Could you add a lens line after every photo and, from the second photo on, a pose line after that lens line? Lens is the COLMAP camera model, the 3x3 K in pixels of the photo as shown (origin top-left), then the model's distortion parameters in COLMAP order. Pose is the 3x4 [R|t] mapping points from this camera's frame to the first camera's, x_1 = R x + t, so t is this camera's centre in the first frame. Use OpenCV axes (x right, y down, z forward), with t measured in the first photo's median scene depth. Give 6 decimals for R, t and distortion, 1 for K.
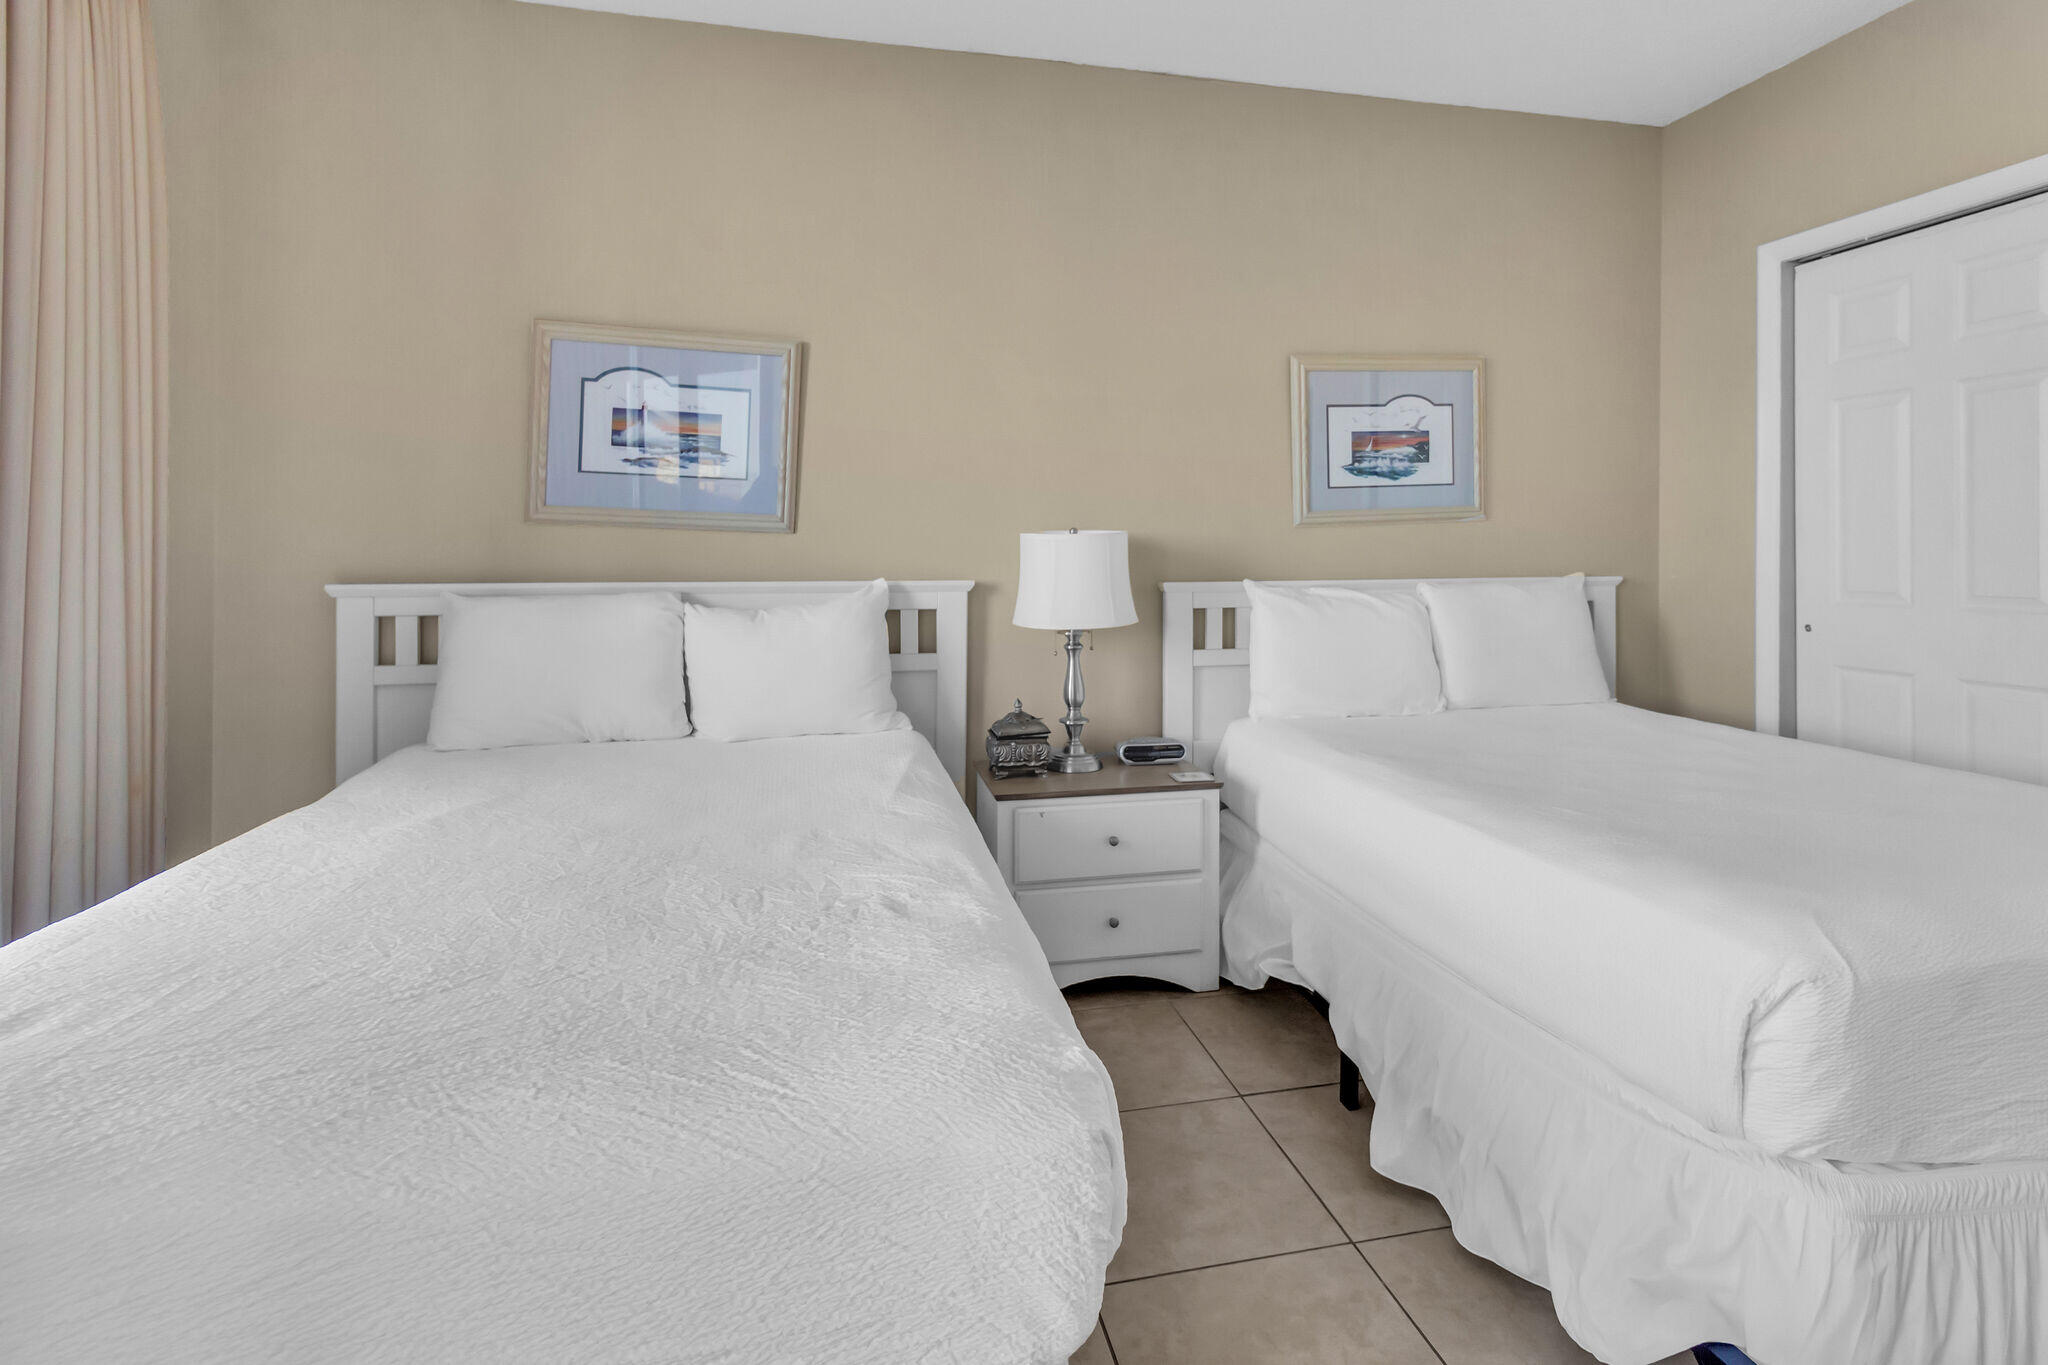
lens RADIAL K [[986.0, 0, 1026.1], [0, 986.0, 553.5], [0, 0, 1]] dist [0.001149, 0.000244]
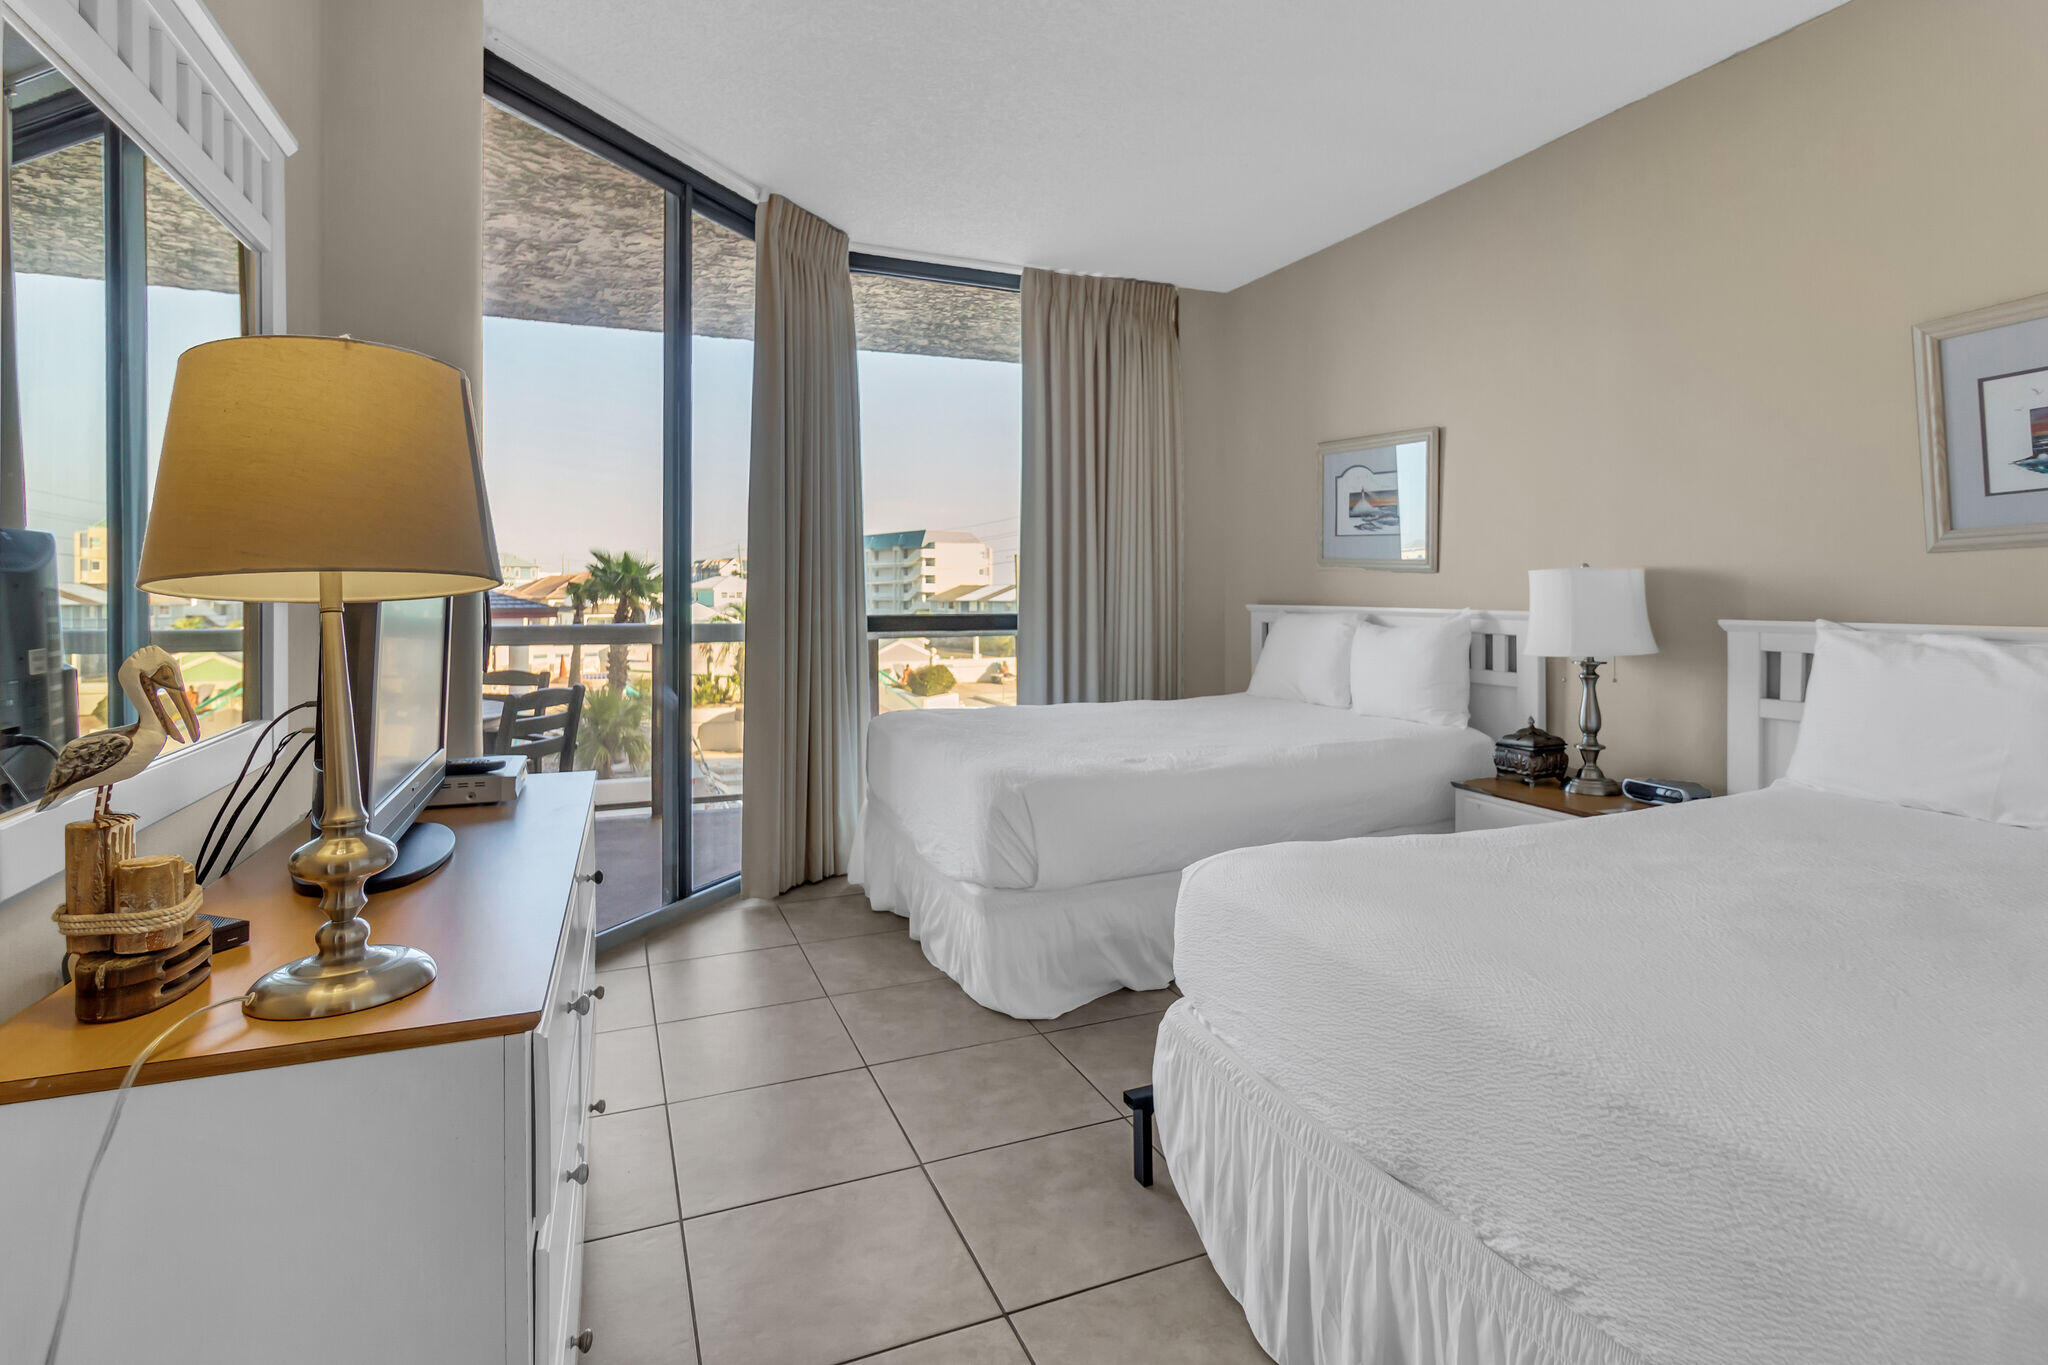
lens RADIAL K [[974.6, 0, 1049.4], [0, 974.6, 600.4], [0, 0, 1]] dist [0.001117, 0.000599]
pose [[0.207933, 0.012081, -0.978068, 0.907637], [-0.003709, 0.999926, 0.011563, 0.003587], [0.978136, 0.001223, 0.207963, 0.209780]]
